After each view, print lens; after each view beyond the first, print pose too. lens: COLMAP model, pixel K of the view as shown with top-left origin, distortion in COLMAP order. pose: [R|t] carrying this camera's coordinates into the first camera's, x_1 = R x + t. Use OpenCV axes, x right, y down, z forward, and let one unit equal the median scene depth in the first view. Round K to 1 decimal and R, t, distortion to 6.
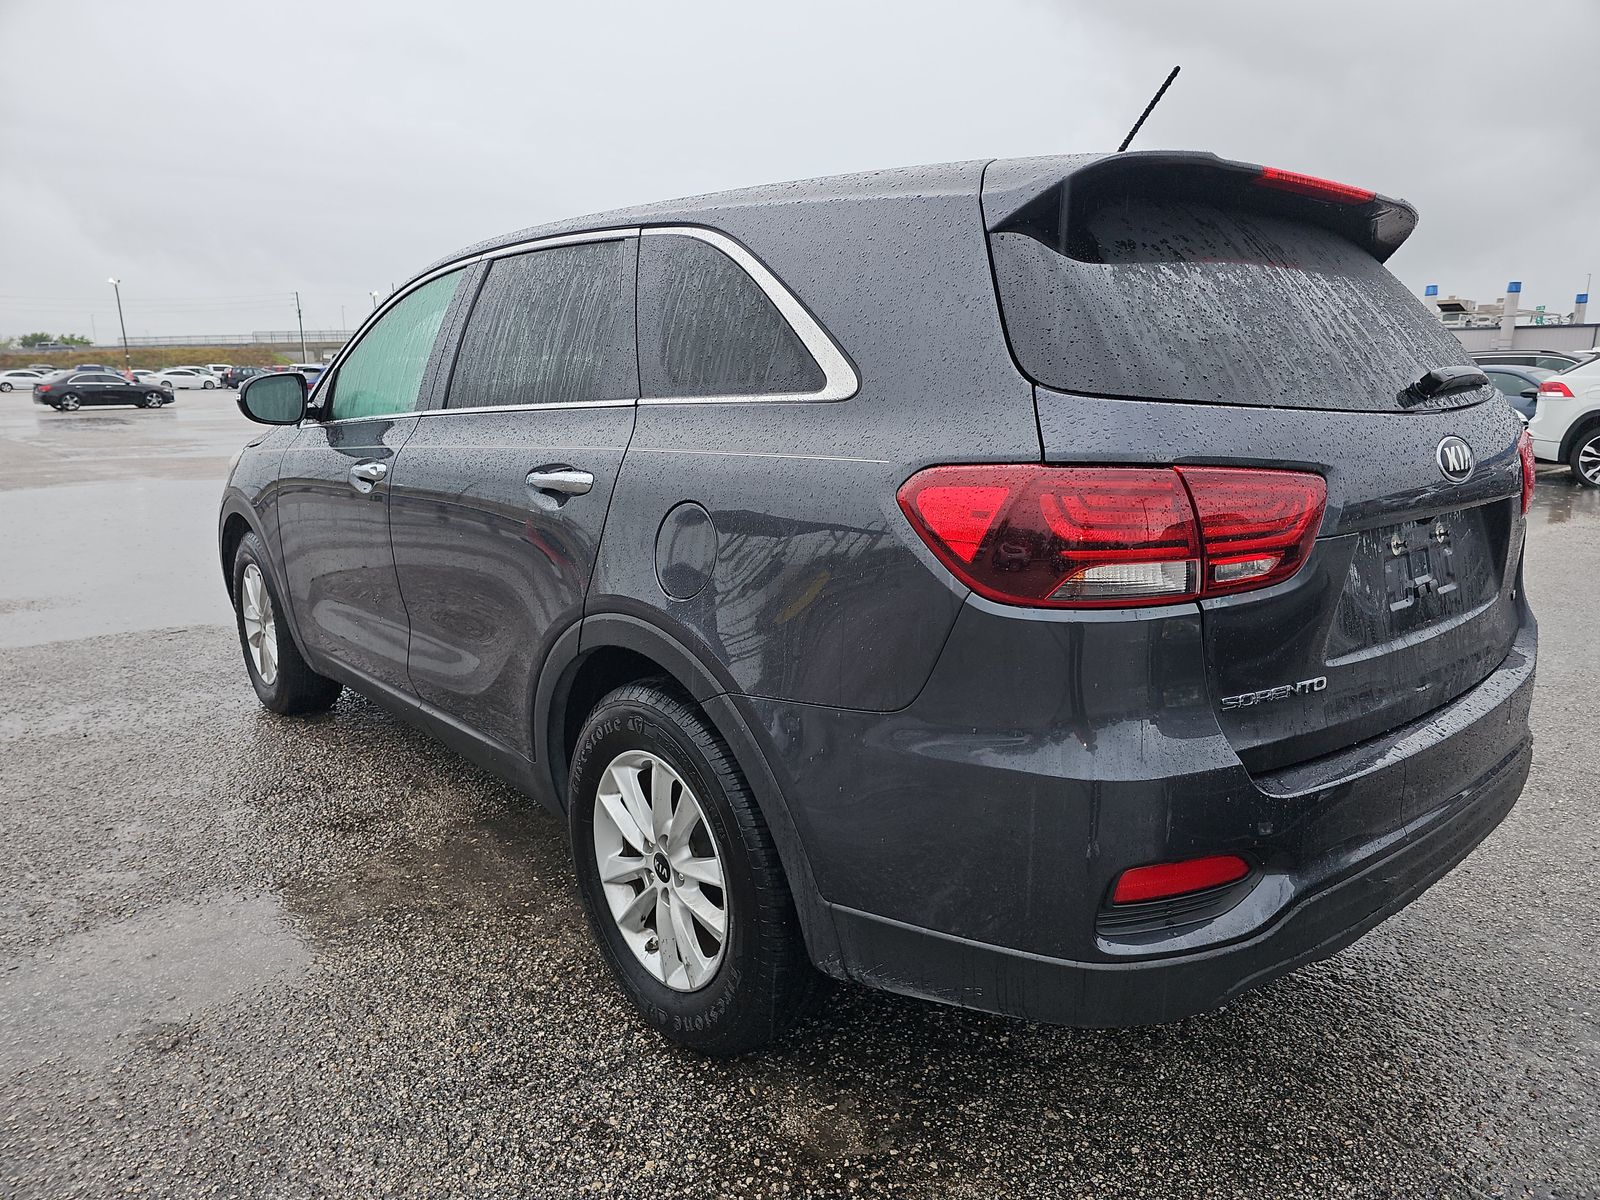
lens RADIAL K [[1087.7, 0, 800.0], [0, 1087.7, 600.0], [0, 0, 1]] dist [0.002080, 0.000425]
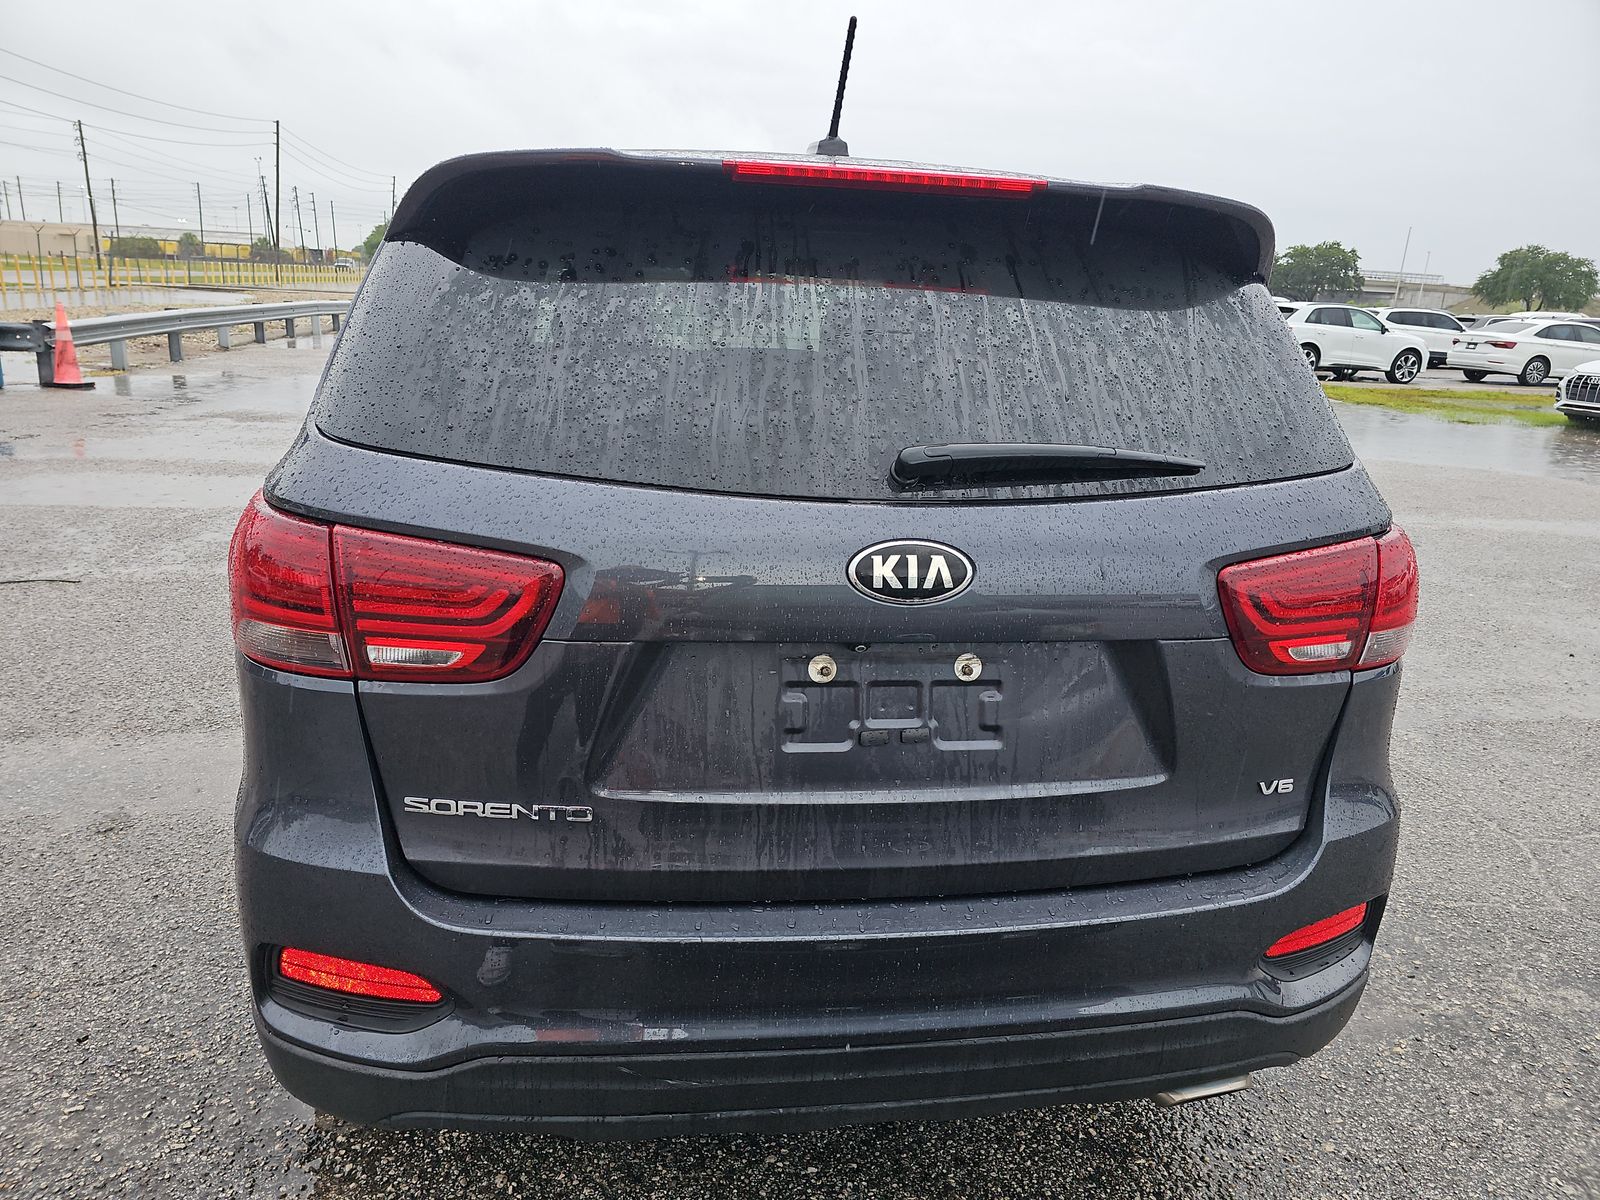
lens RADIAL K [[1048.6, 0, 800.0], [0, 1048.6, 600.0], [0, 0, 1]] dist [0.002235, -0.001317]
pose [[0.860271, 0.192545, -0.472080, 0.950672], [-0.163640, 0.981232, 0.102007, -0.185748], [0.482861, -0.010503, 0.875634, 0.390484]]
